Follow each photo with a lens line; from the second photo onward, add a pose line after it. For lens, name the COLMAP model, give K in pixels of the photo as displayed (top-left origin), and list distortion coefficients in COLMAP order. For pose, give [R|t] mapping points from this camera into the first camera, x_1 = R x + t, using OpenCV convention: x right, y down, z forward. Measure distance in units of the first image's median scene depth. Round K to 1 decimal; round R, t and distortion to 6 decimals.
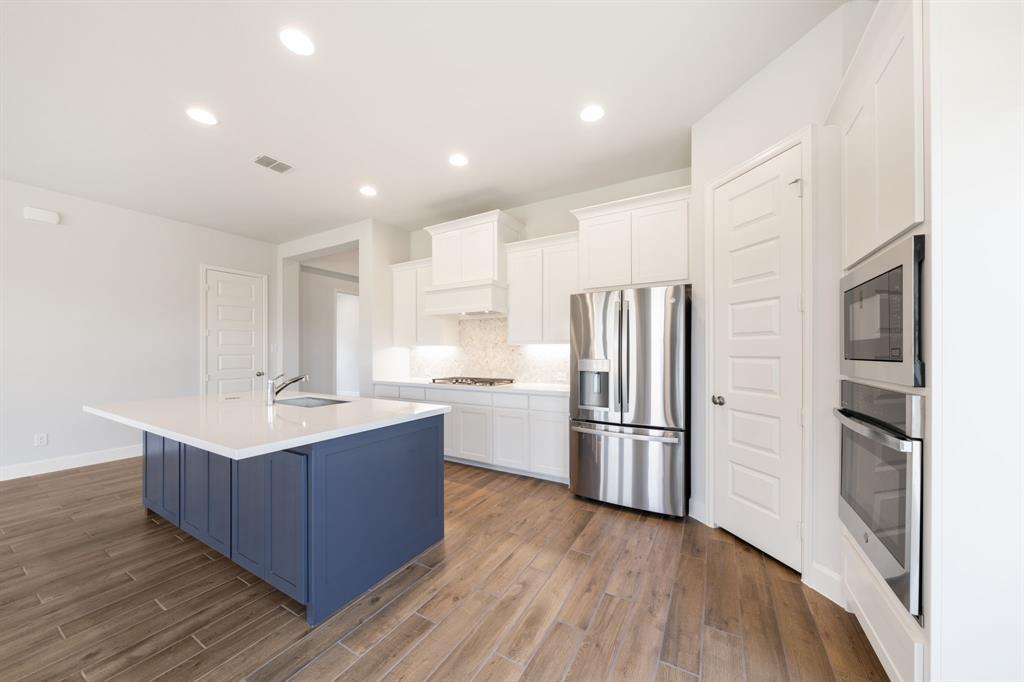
lens RADIAL K [[350.3, 0, 517.1], [0, 350.3, 352.3], [0, 0, 1]] dist [-0.004075, 0.000035]
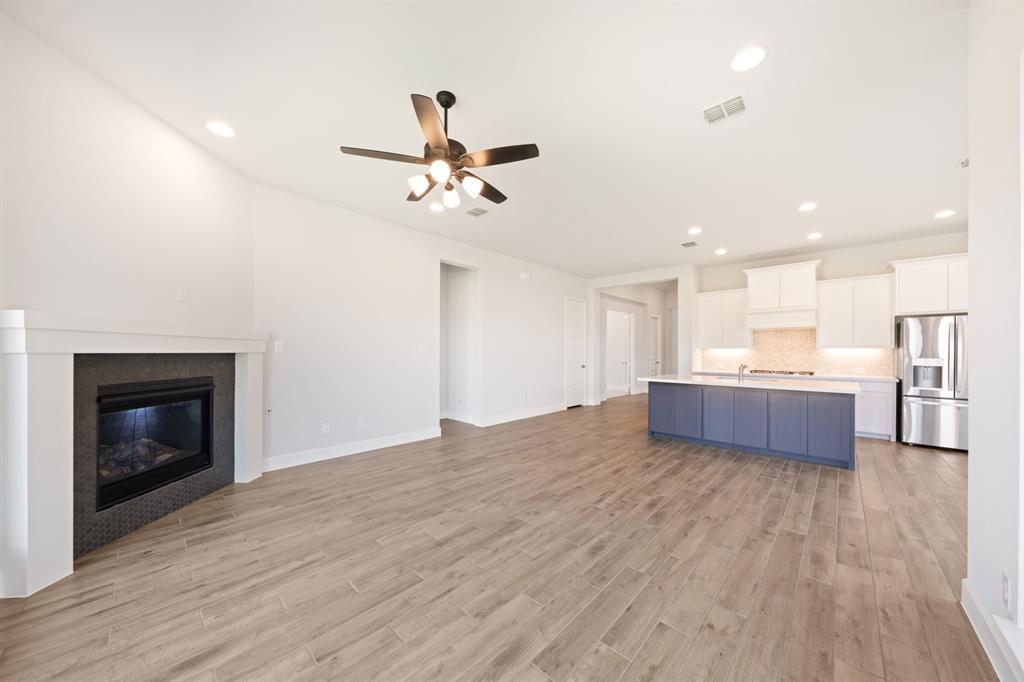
lens RADIAL K [[350.3, 0, 513.3], [0, 350.3, 352.8], [0, 0, 1]] dist [-0.004075, 0.000035]
pose [[0.972422, 0.007809, -0.233099, -0.868736], [-0.006986, 0.999966, 0.004359, -0.000485], [0.233125, -0.002610, 0.972443, -0.691608]]
